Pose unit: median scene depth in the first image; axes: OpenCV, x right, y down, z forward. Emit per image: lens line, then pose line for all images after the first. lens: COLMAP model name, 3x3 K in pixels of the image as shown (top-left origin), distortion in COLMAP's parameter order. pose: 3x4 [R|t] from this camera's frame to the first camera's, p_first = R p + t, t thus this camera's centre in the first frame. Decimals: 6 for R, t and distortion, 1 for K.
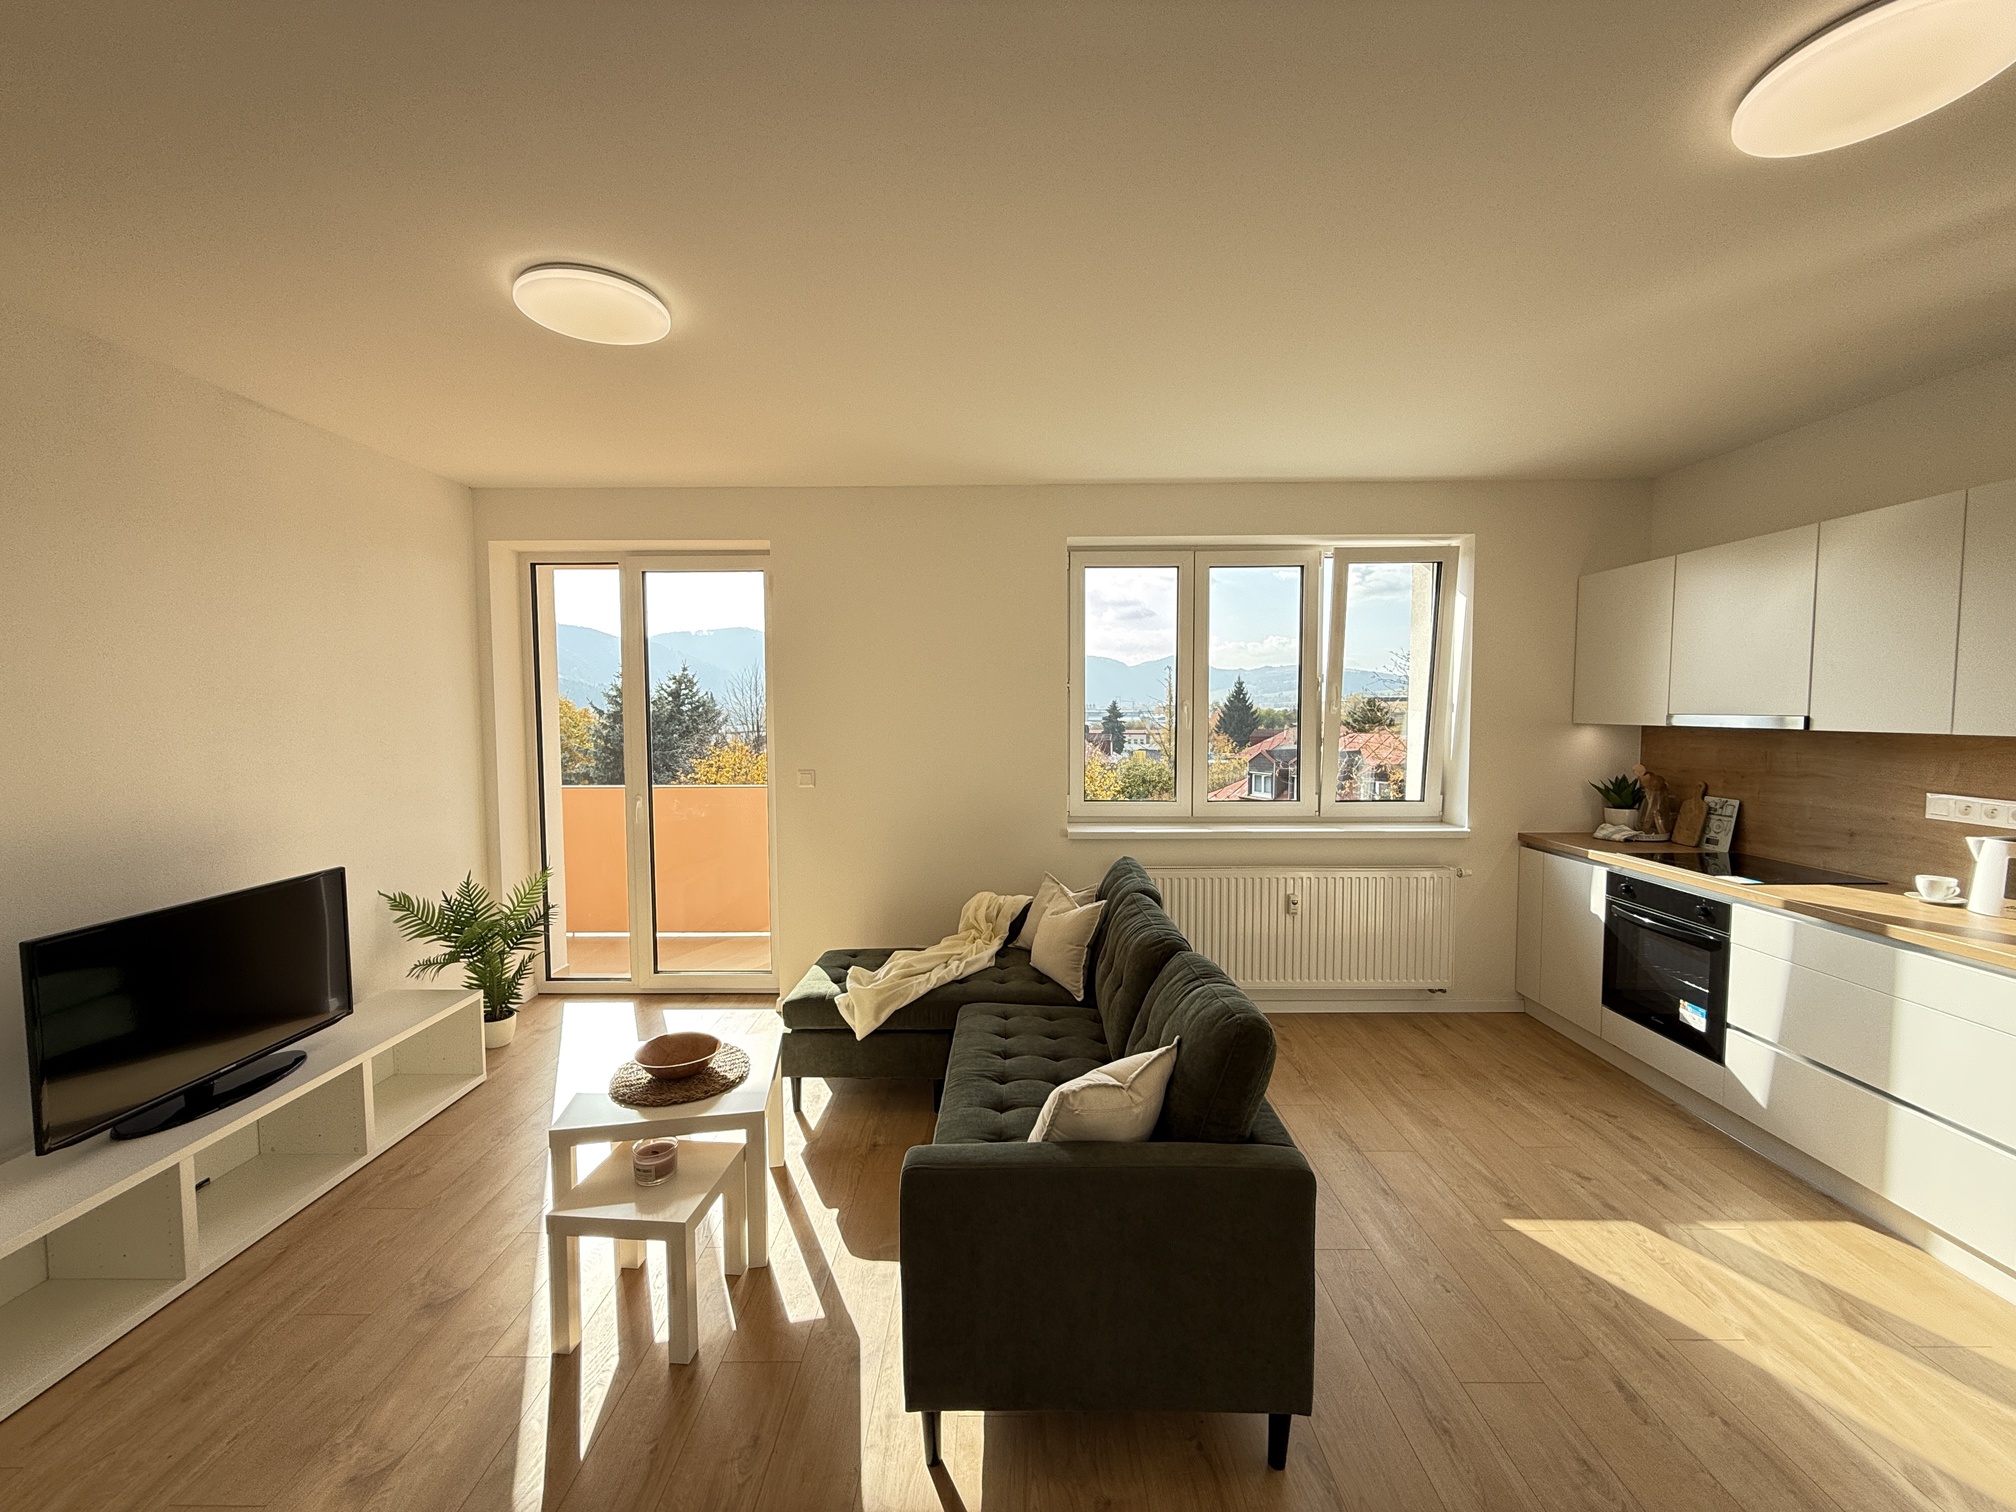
lens RADIAL K [[802.5, 0, 1006.6], [0, 802.5, 748.3], [0, 0, 1]] dist [0.002585, -0.000242]
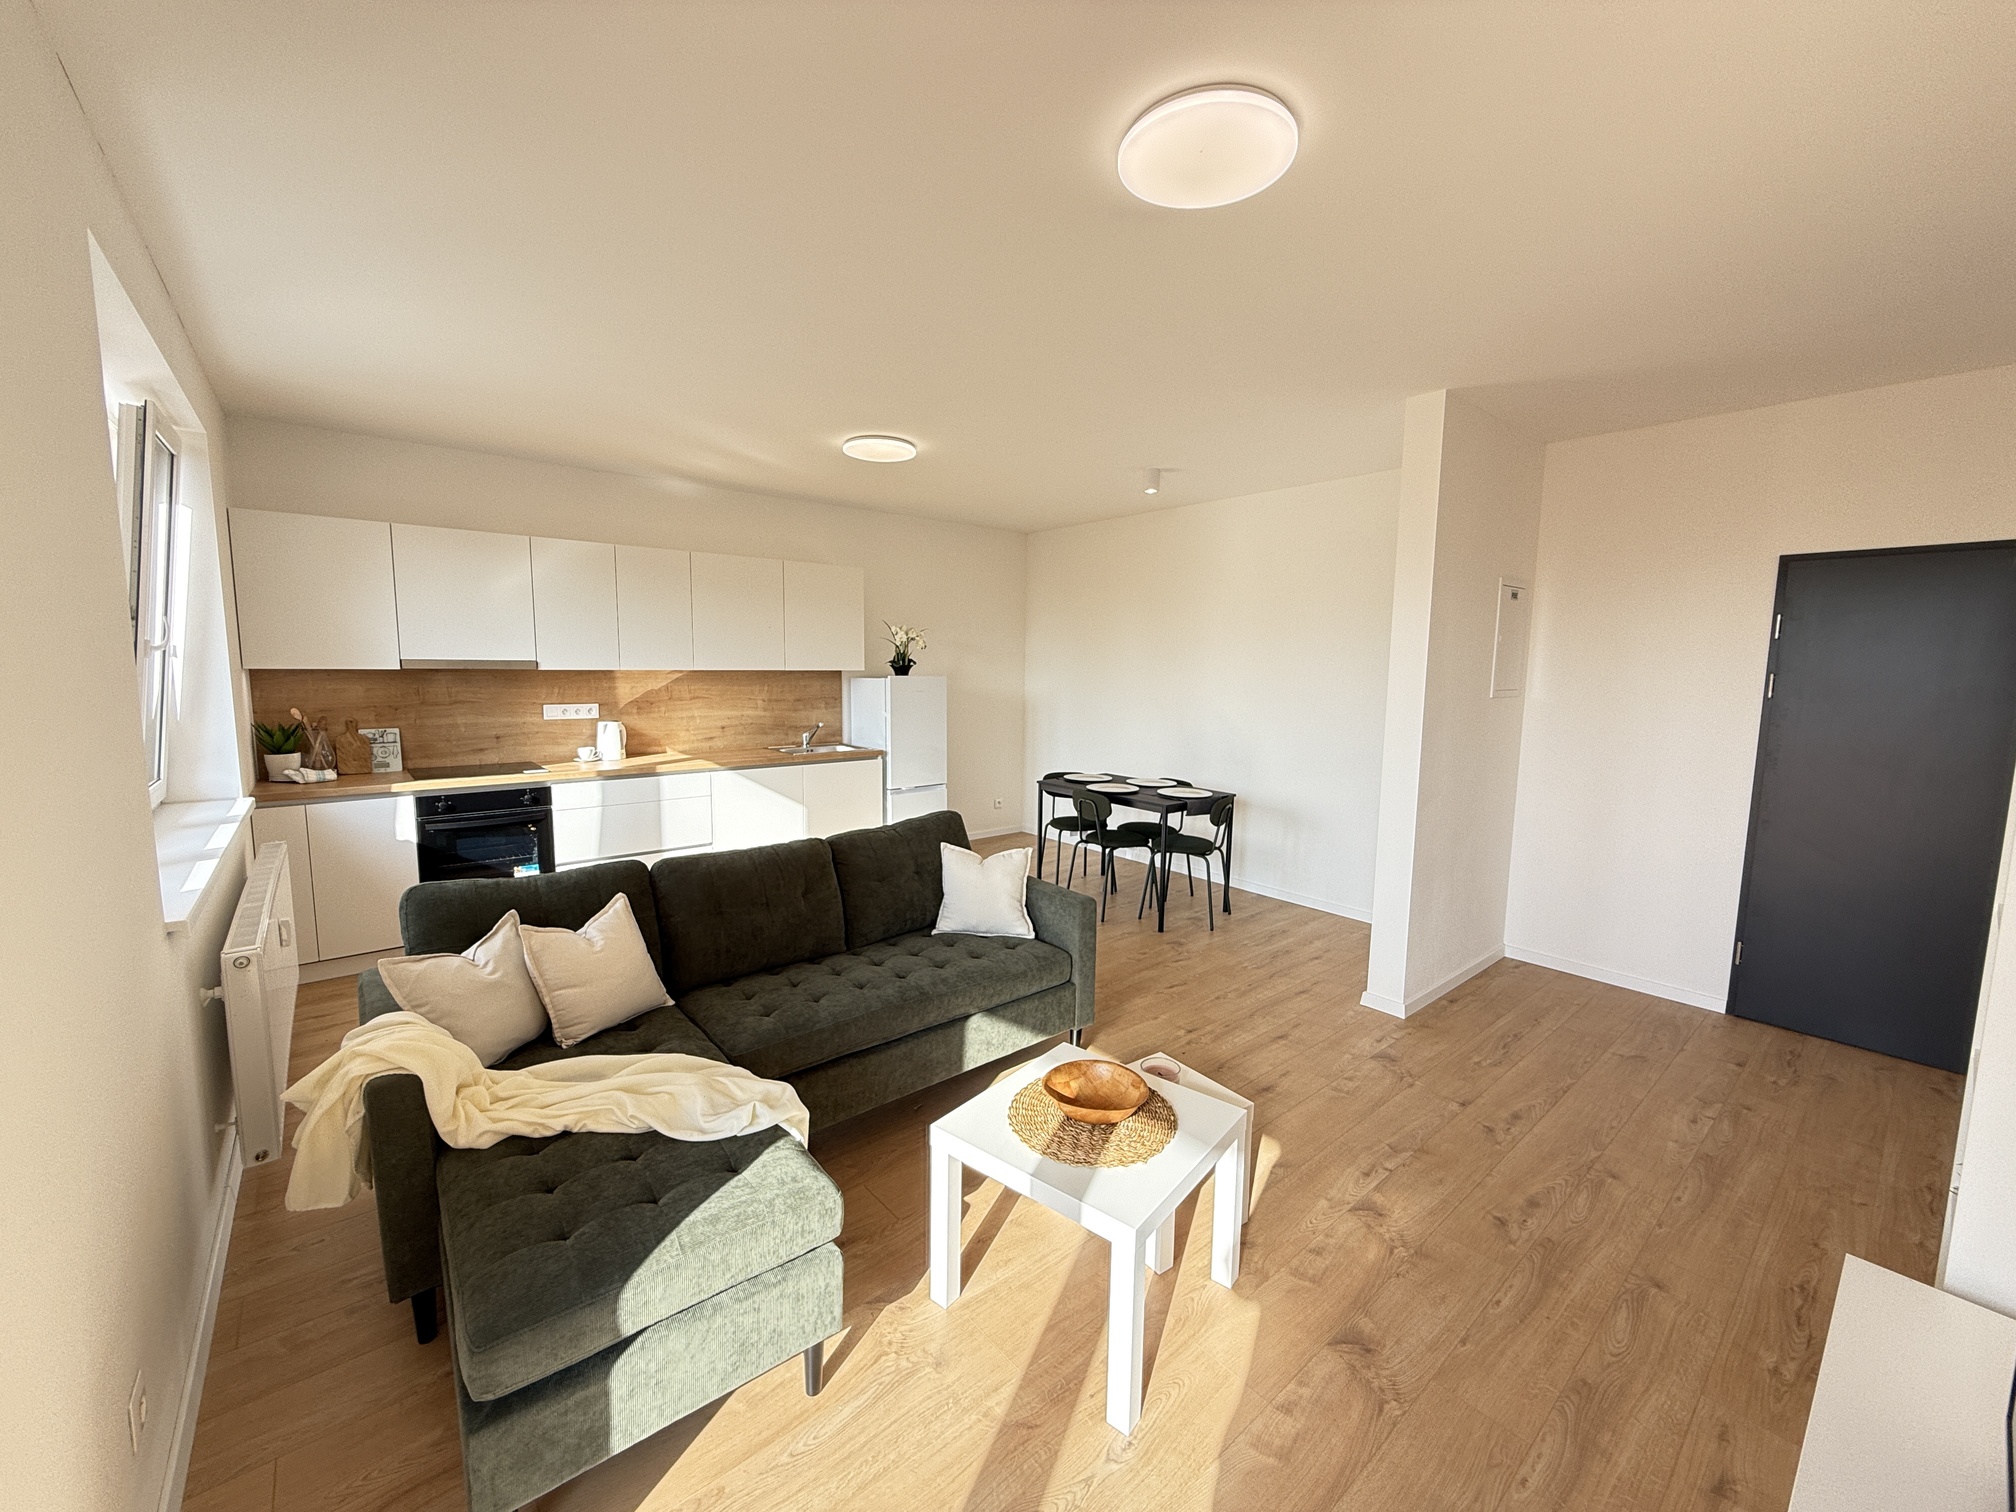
lens RADIAL K [[802.5, 0, 1000.7], [0, 802.5, 750.5], [0, 0, 1]] dist [0.002585, -0.000242]
pose [[-0.647094, -0.088533, 0.757253, -0.645892], [0.029452, 0.989591, 0.140865, -0.049616], [-0.761841, 0.113455, -0.637751, 1.082871]]
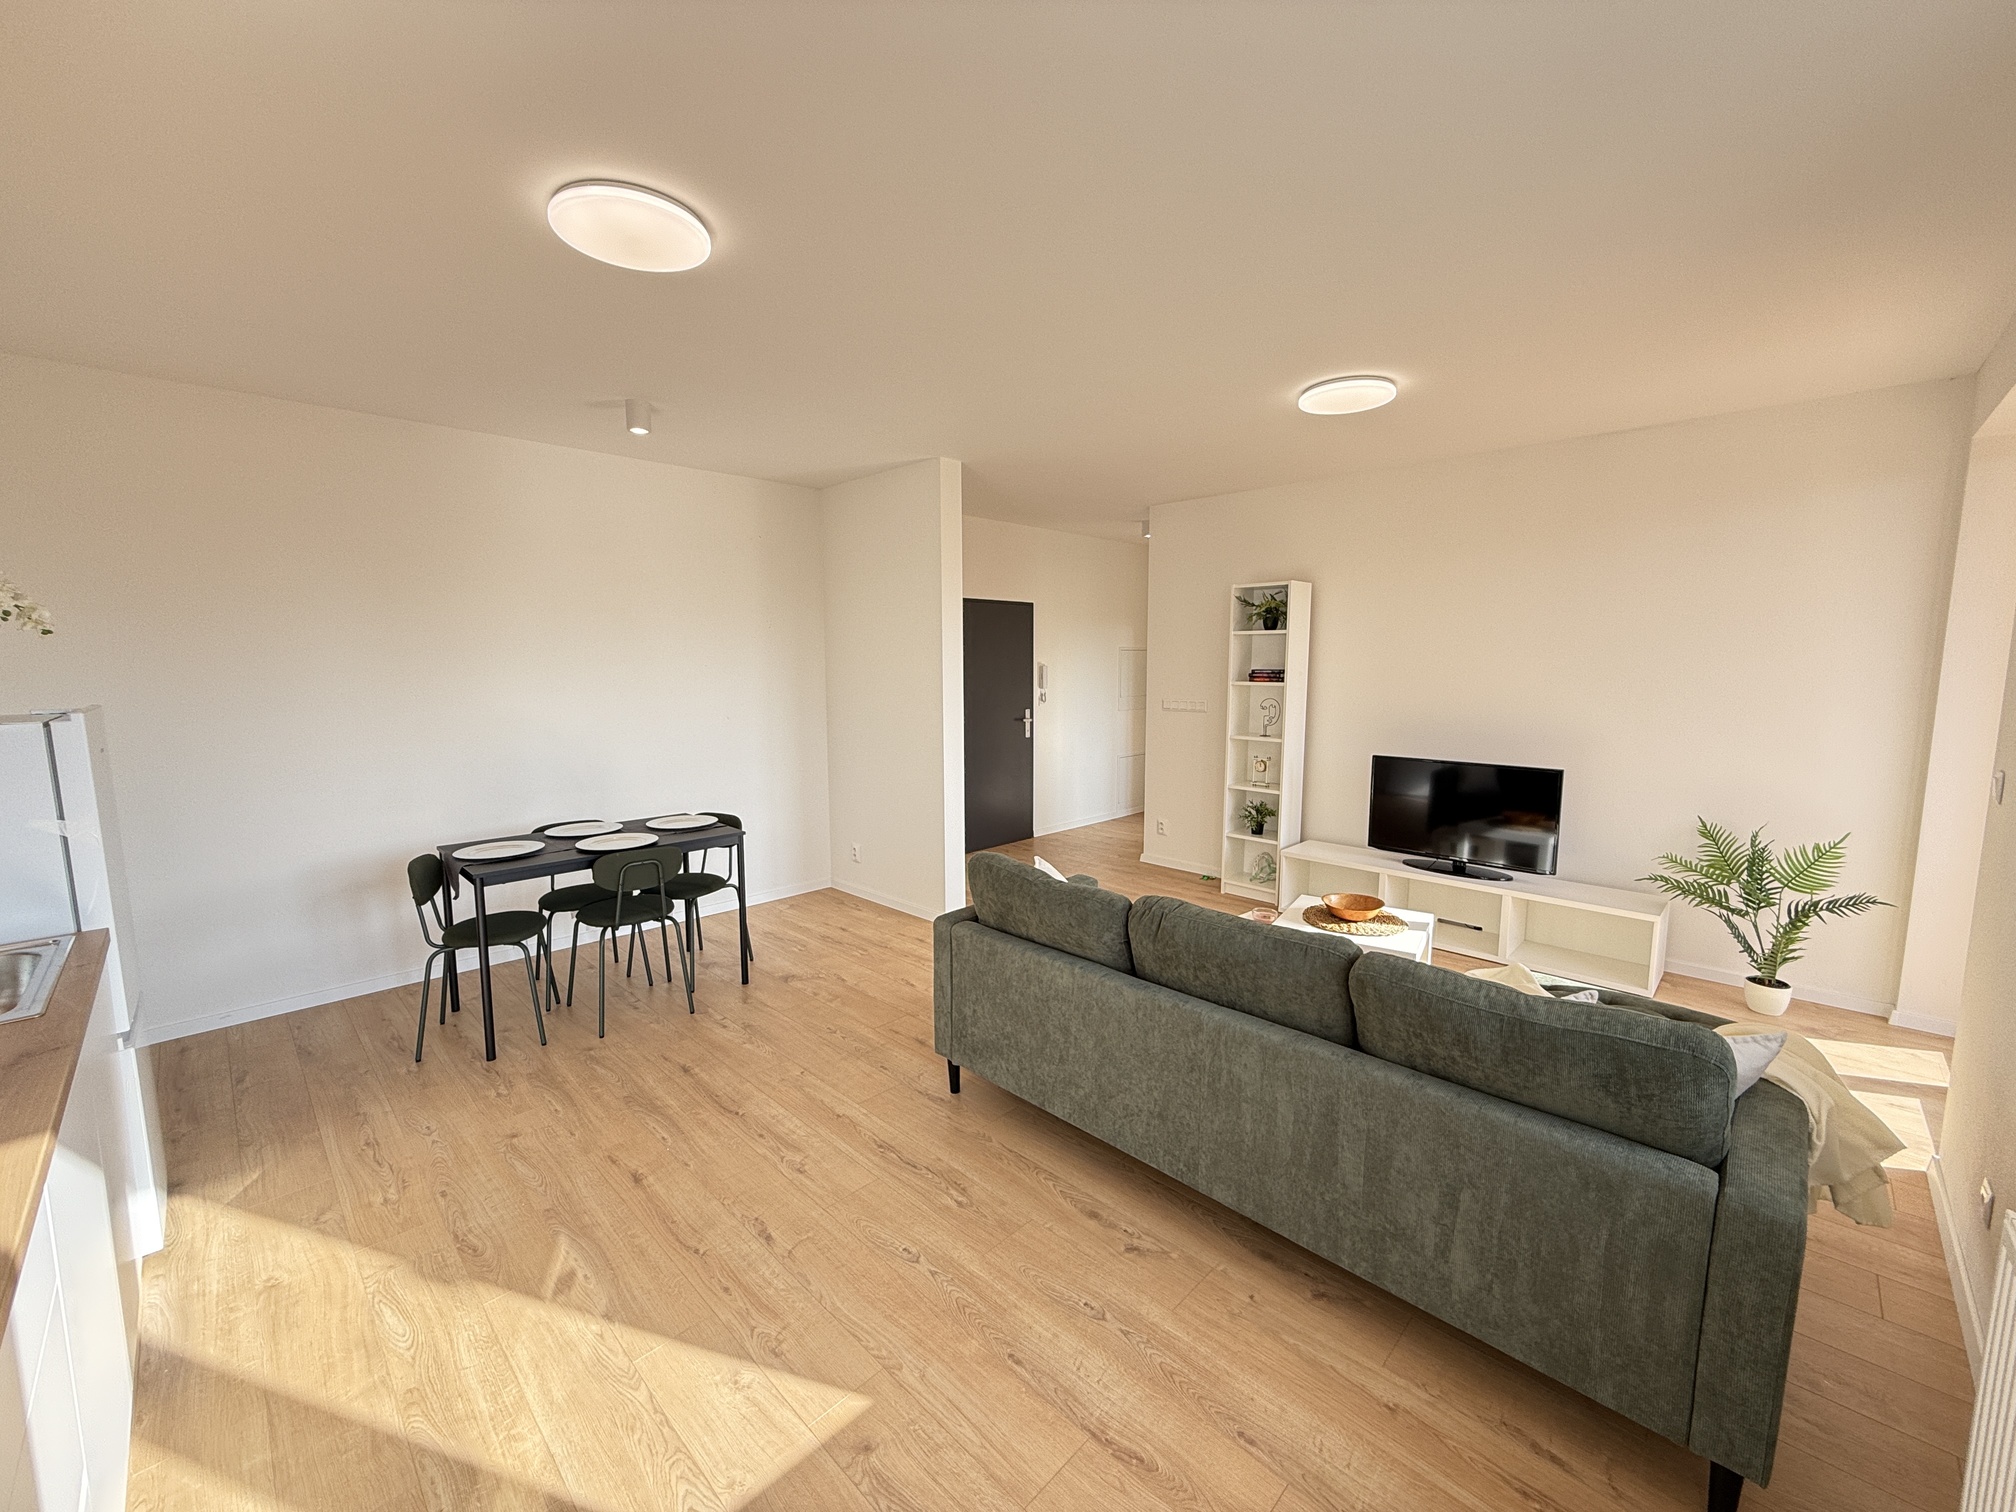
lens RADIAL K [[802.5, 0, 1006.6], [0, 802.5, 754.1], [0, 0, 1]] dist [0.002585, -0.000242]
pose [[-0.696450, 0.091140, -0.711794, 0.693285], [-0.029776, 0.987377, 0.155561, -0.056868], [0.716988, 0.129535, -0.684945, 1.049217]]
